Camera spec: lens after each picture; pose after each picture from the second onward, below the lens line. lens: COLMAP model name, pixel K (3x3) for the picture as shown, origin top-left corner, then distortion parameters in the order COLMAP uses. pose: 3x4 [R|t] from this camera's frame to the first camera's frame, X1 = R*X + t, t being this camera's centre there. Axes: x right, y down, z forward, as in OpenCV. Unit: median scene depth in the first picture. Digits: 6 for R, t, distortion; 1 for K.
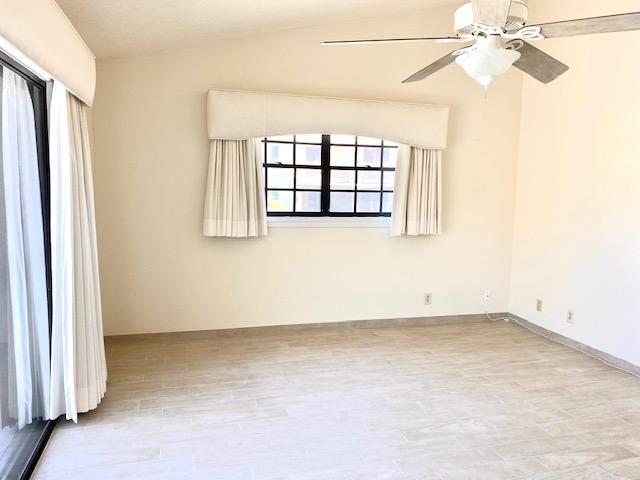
lens RADIAL K [[492.8, 0, 317.4], [0, 492.8, 238.6], [0, 0, 1]] dist [0.100062, -0.083304]
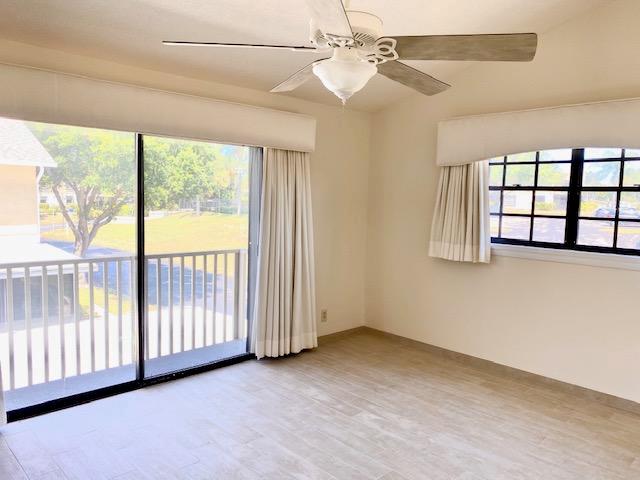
lens RADIAL K [[492.8, 0, 317.4], [0, 492.8, 238.6], [0, 0, 1]] dist [0.100062, -0.083304]
pose [[0.472777, 0.063453, -0.878895, 0.604161], [-0.119403, 0.992818, 0.007449, -0.021251], [0.873055, 0.101421, 0.476958, 0.271583]]
